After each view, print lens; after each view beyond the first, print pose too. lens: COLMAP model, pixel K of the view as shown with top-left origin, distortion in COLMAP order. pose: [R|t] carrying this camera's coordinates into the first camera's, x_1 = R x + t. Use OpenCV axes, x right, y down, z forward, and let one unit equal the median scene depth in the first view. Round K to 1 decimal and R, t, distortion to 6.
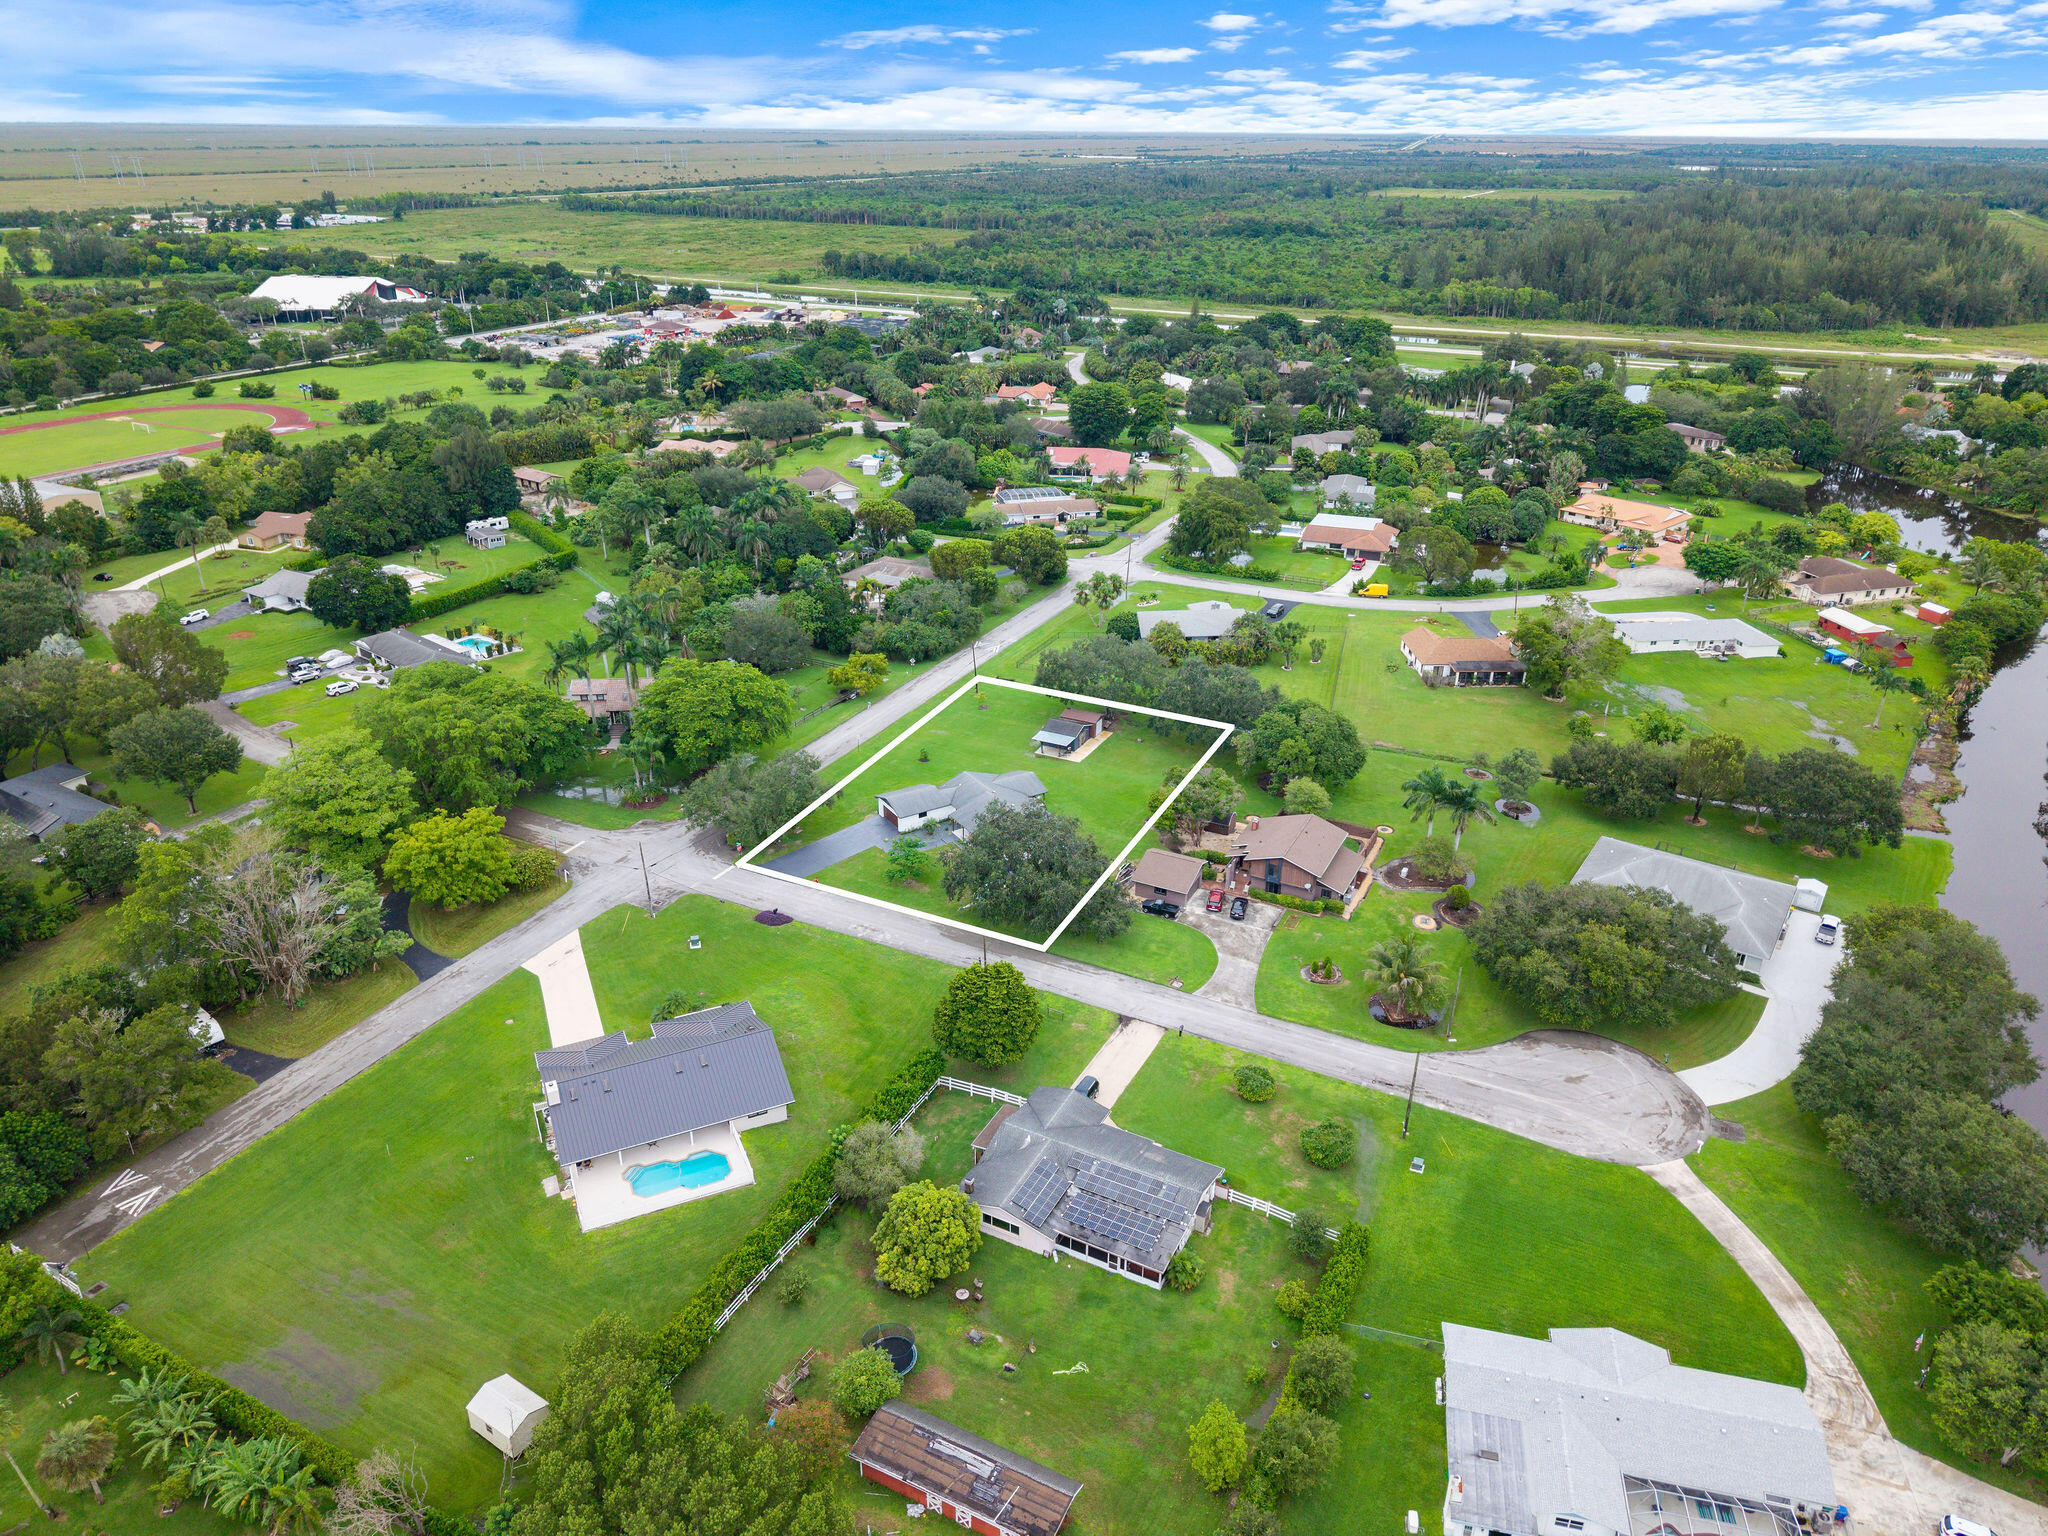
lens RADIAL K [[1375.7, 0, 1029.8], [0, 1375.7, 770.4], [0, 0, 1]] dist [0.024701, -0.028793]
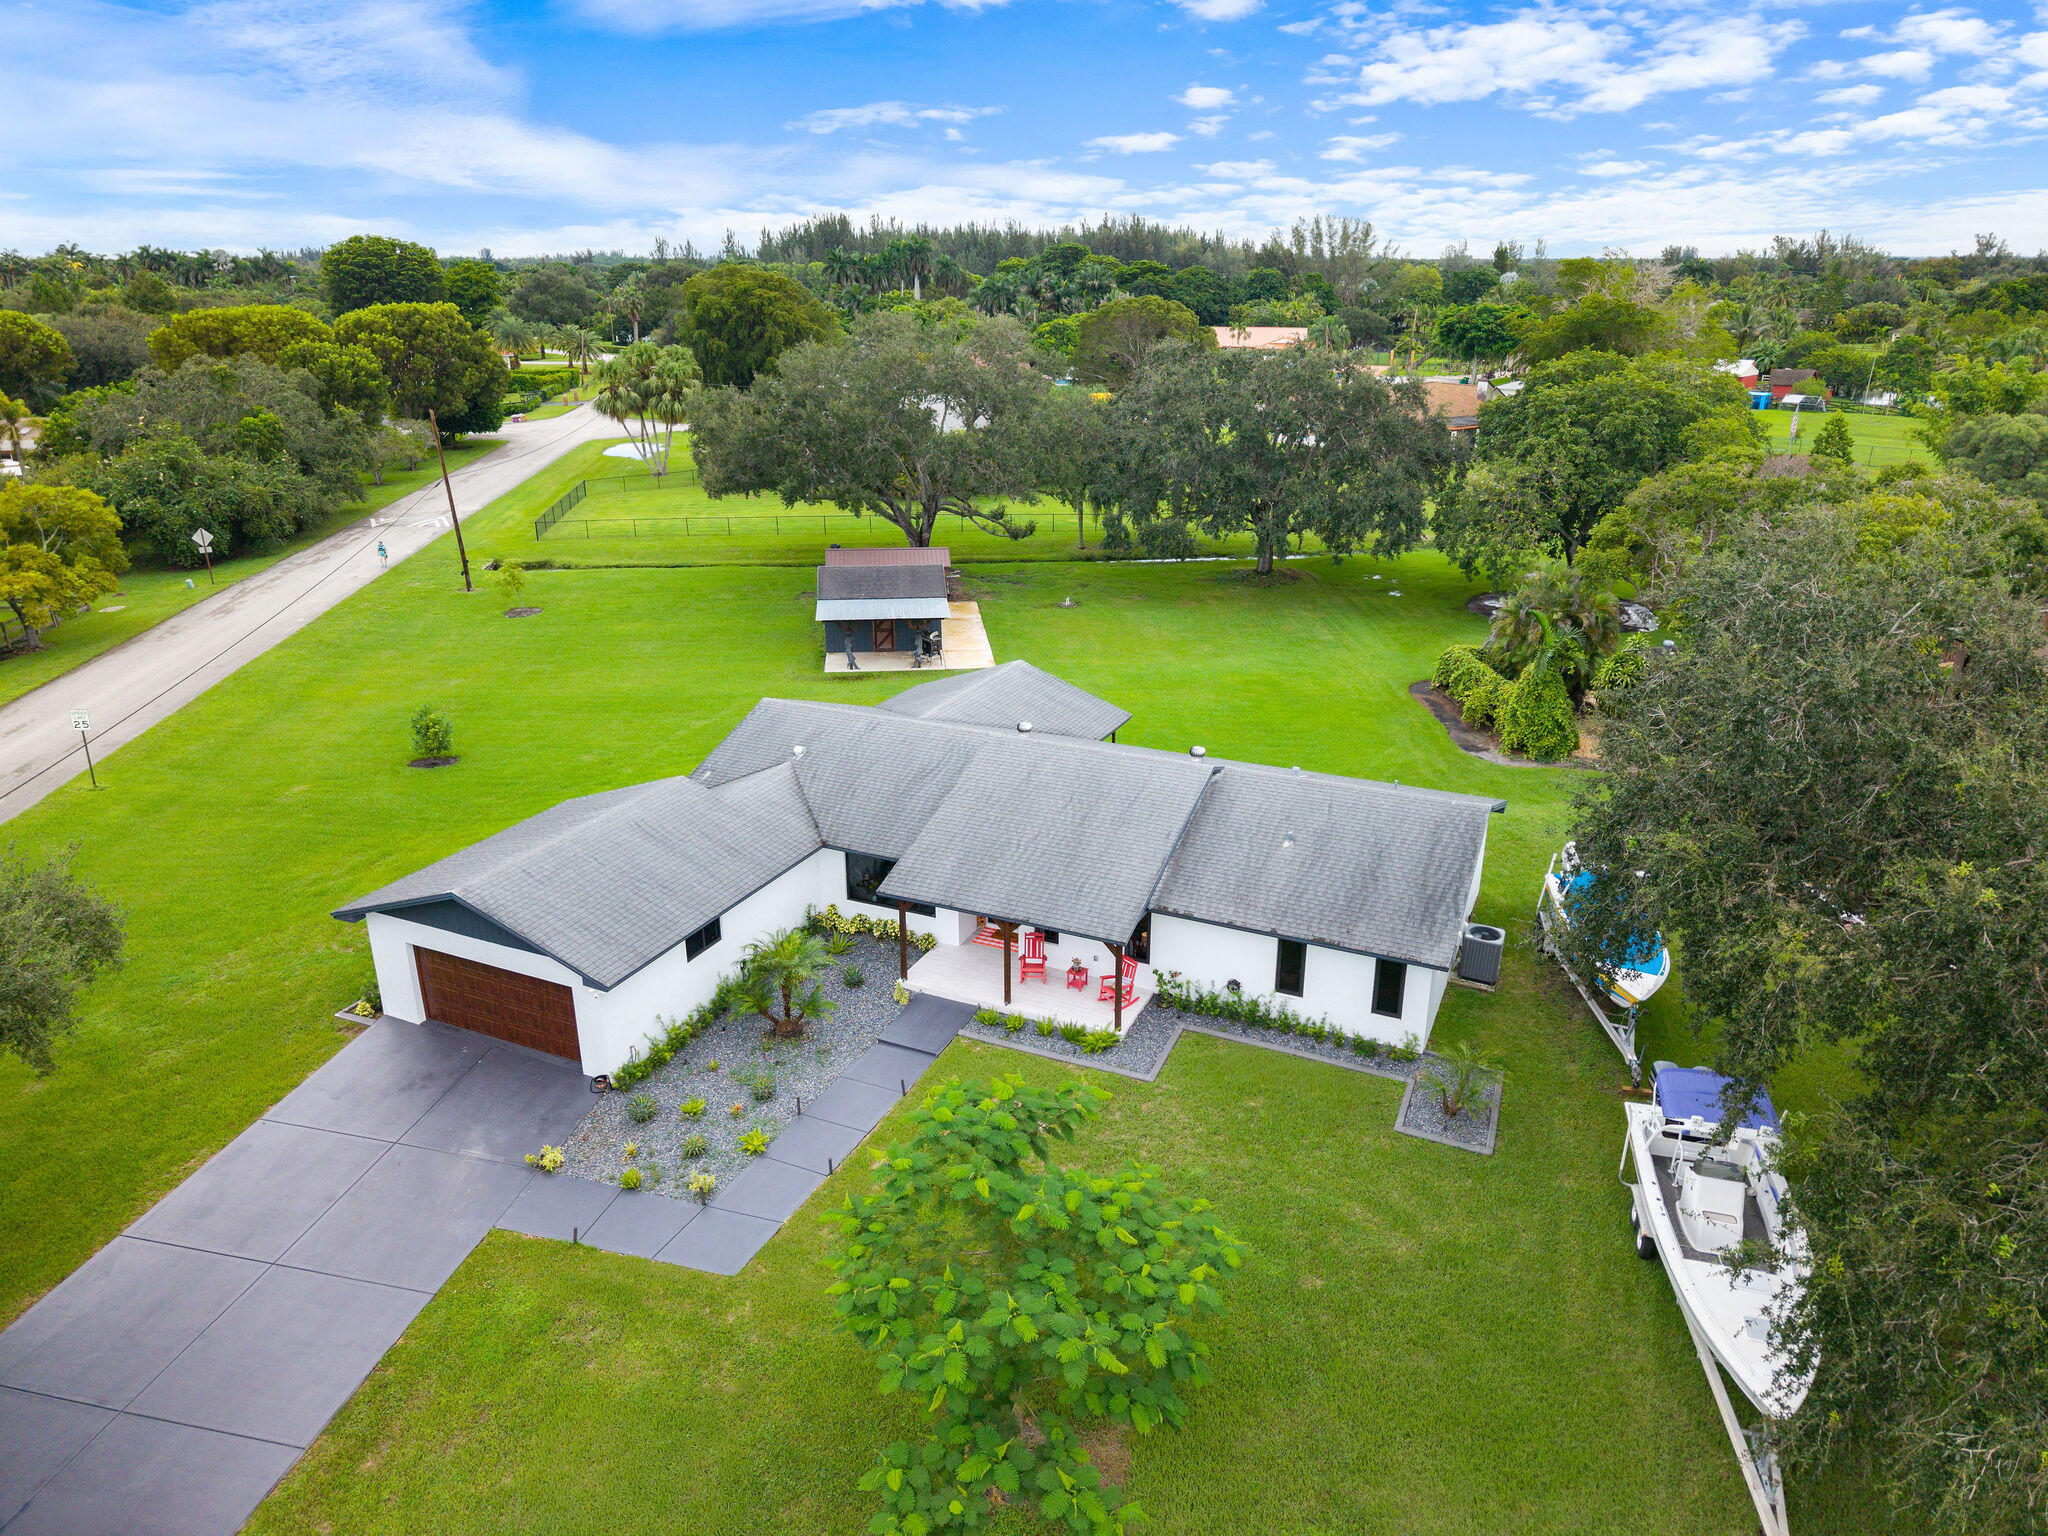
lens RADIAL K [[1371.4, 0, 1034.1], [0, 1371.4, 777.1], [0, 0, 1]] dist [0.022332, -0.035623]
pose [[0.835315, -0.199670, 0.512232, -0.098829], [0.238368, 0.971122, -0.010168, 0.019491], [-0.495409, 0.130593, 0.858787, 0.652305]]
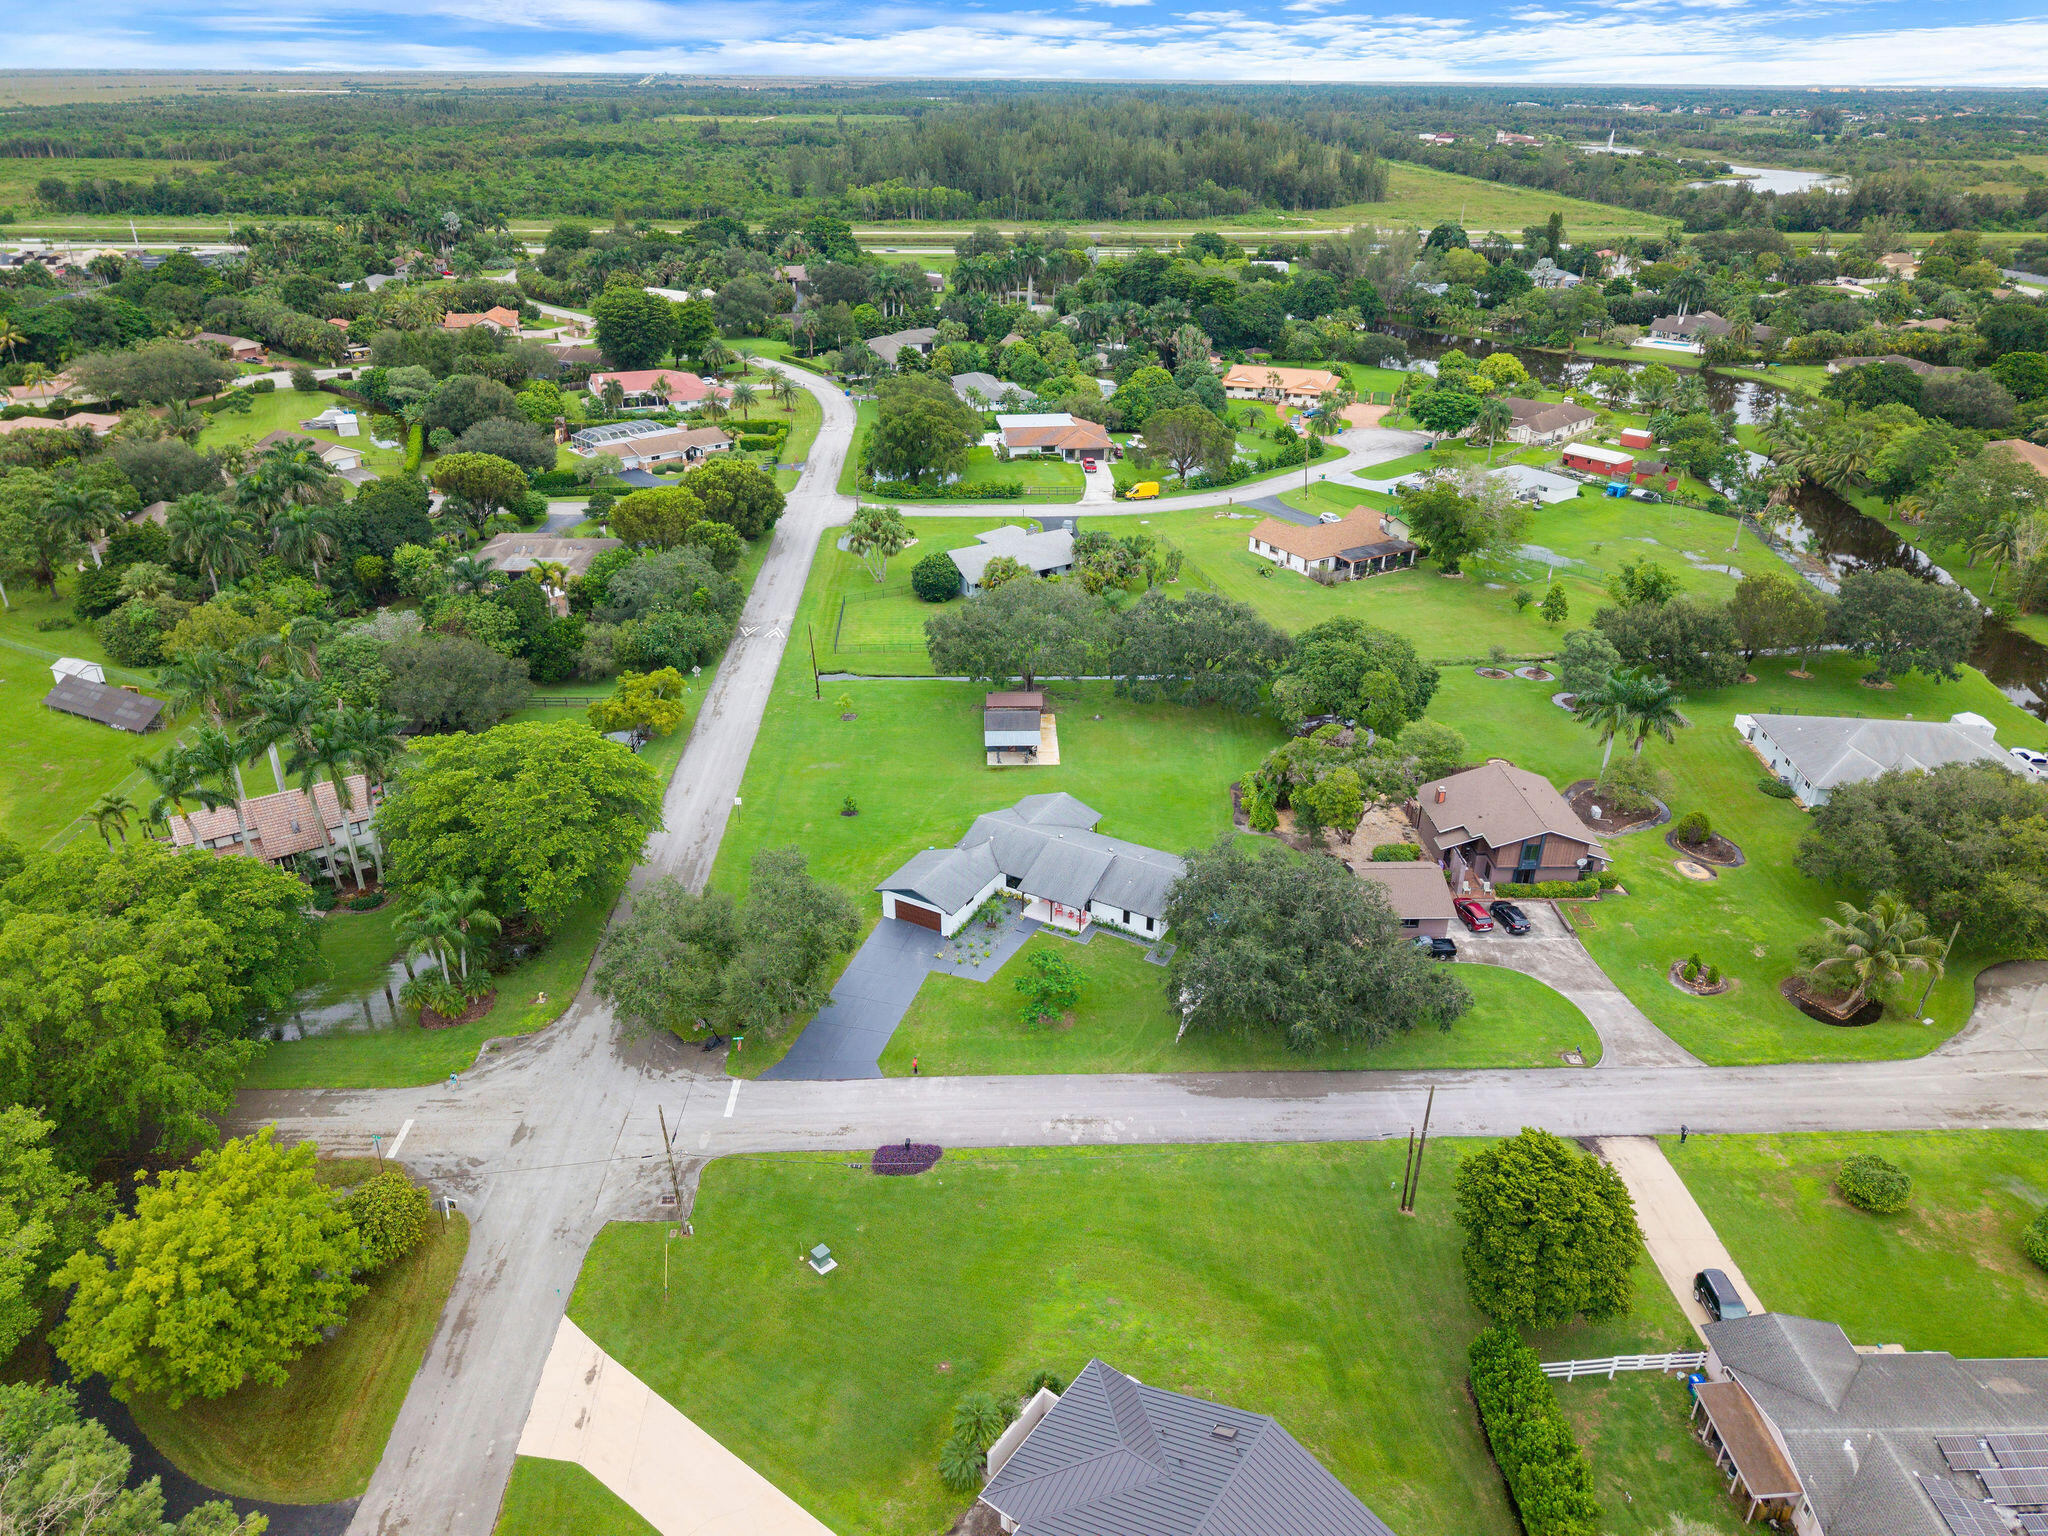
lens RADIAL K [[1371.3, 0, 1029.2], [0, 1371.3, 769.0], [0, 0, 1]] dist [0.065370, -0.100438]
pose [[0.876515, -0.215866, 0.430259, -0.241594], [0.201722, 0.976263, 0.078860, -0.053864], [-0.437069, 0.017670, 0.899254, 0.335889]]
